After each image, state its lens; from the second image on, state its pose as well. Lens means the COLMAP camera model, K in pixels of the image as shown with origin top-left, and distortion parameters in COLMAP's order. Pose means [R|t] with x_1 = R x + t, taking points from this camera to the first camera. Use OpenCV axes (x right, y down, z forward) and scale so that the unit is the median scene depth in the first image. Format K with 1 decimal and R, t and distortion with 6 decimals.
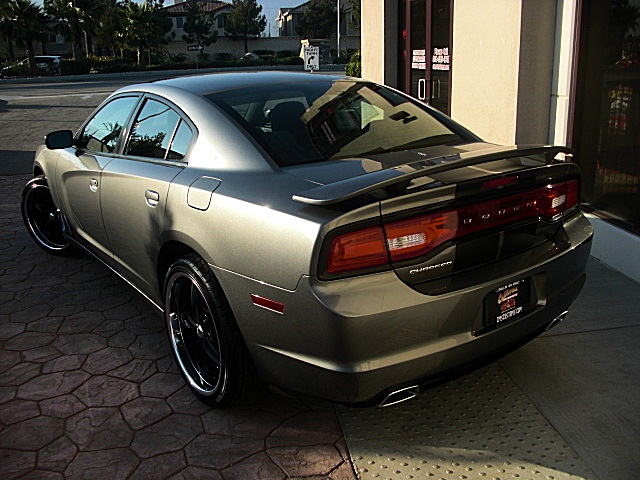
lens RADIAL K [[624.5, 0, 315.1], [0, 624.5, 241.0], [0, 0, 1]] dist [-0.215383, 0.196293]
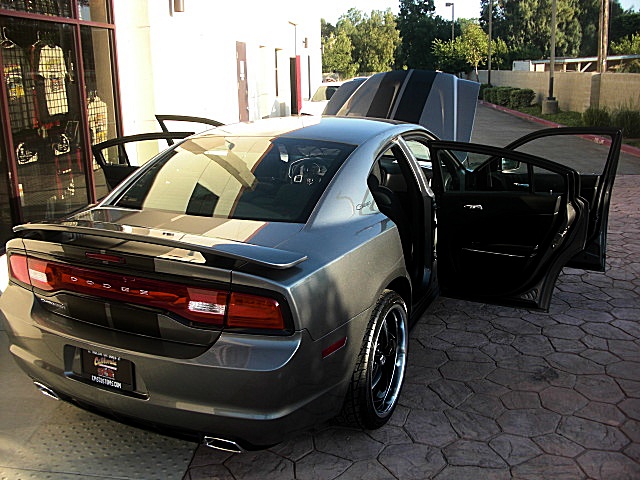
lens RADIAL K [[624.5, 0, 315.1], [0, 624.5, 241.0], [0, 0, 1]] dist [-0.215383, 0.196293]
pose [[0.481938, 0.260069, -0.836720, 1.229490], [-0.256812, 0.954924, 0.148890, -0.341144], [0.837725, 0.143124, 0.527003, 0.671315]]
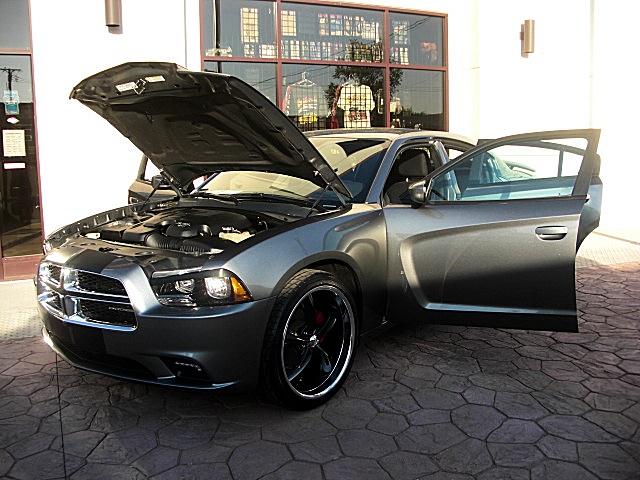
lens RADIAL K [[624.5, 0, 315.1], [0, 624.5, 241.0], [0, 0, 1]] dist [-0.215383, 0.196293]
pose [[-0.504311, 0.169883, -0.846647, 1.379770], [-0.222461, 0.921804, 0.317474, -0.673705], [0.834375, 0.348451, -0.427083, 2.347946]]
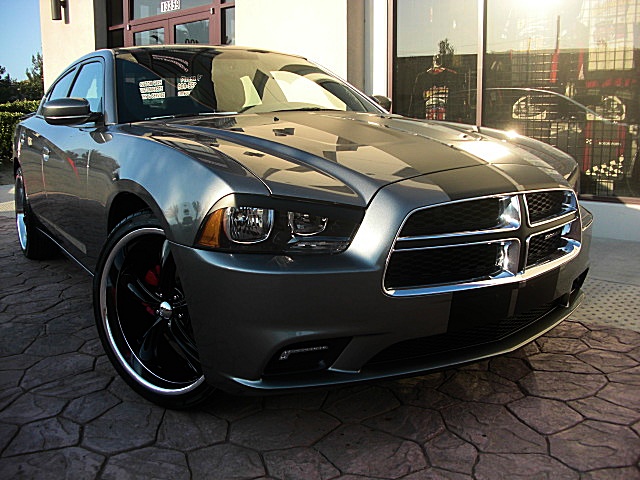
lens RADIAL K [[624.5, 0, 315.1], [0, 624.5, 241.0], [0, 0, 1]] dist [-0.215383, 0.196293]
pose [[-0.997781, 0.034010, 0.057238, -0.600551], [0.056990, 0.880764, 0.470114, -0.676814], [-0.034425, 0.472333, -0.880748, 3.014758]]
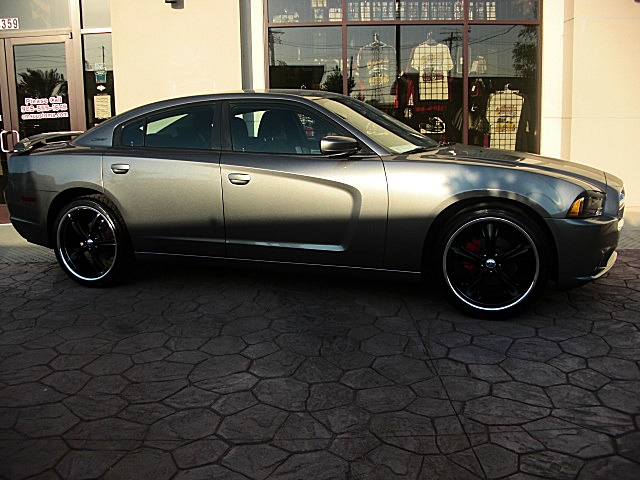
lens RADIAL K [[624.5, 0, 315.1], [0, 624.5, 241.0], [0, 0, 1]] dist [-0.215383, 0.196293]
pose [[-0.812947, 0.166957, -0.557891, 0.798614], [-0.122467, 0.887580, 0.444077, -0.853638], [0.569314, 0.429334, -0.701109, 3.087342]]
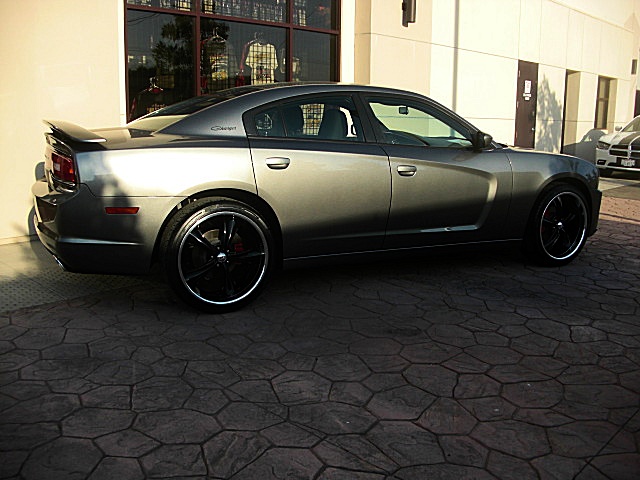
lens RADIAL K [[624.5, 0, 315.1], [0, 624.5, 241.0], [0, 0, 1]] dist [-0.215383, 0.196293]
pose [[-0.166001, 0.232893, -0.958230, 1.697023], [-0.298670, 0.914198, 0.273932, -0.474064], [0.939808, 0.331668, -0.082200, 1.768875]]
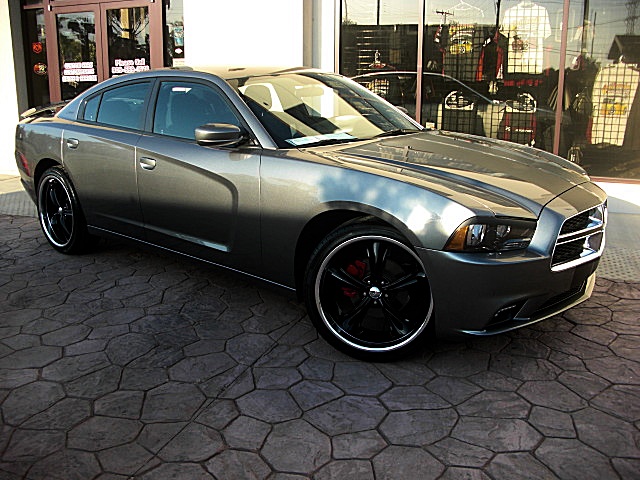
lens RADIAL K [[624.5, 0, 315.1], [0, 624.5, 241.0], [0, 0, 1]] dist [-0.215383, 0.196293]
pose [[-0.969732, 0.097154, -0.224009, 0.005106], [-0.038992, 0.844040, 0.534861, -0.919641], [0.241037, 0.527406, -0.814705, 3.211996]]
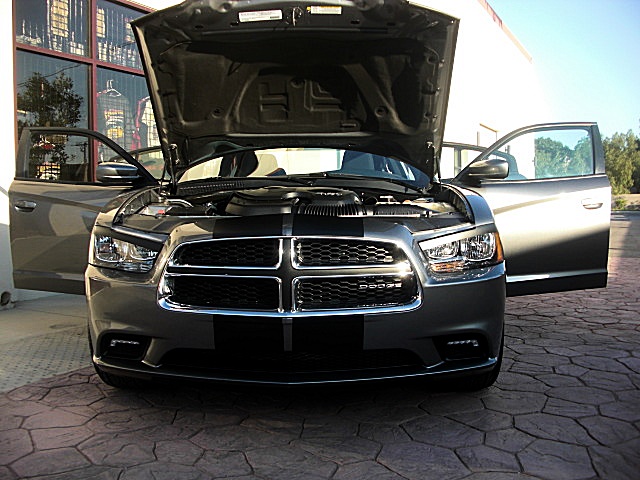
lens RADIAL K [[624.5, 0, 315.1], [0, 624.5, 241.0], [0, 0, 1]] dist [-0.215383, 0.196293]
pose [[0.112165, 0.097031, -0.988941, 1.463843], [-0.287344, 0.955871, 0.061196, -0.218886], [0.951237, 0.277302, 0.135096, 1.416451]]
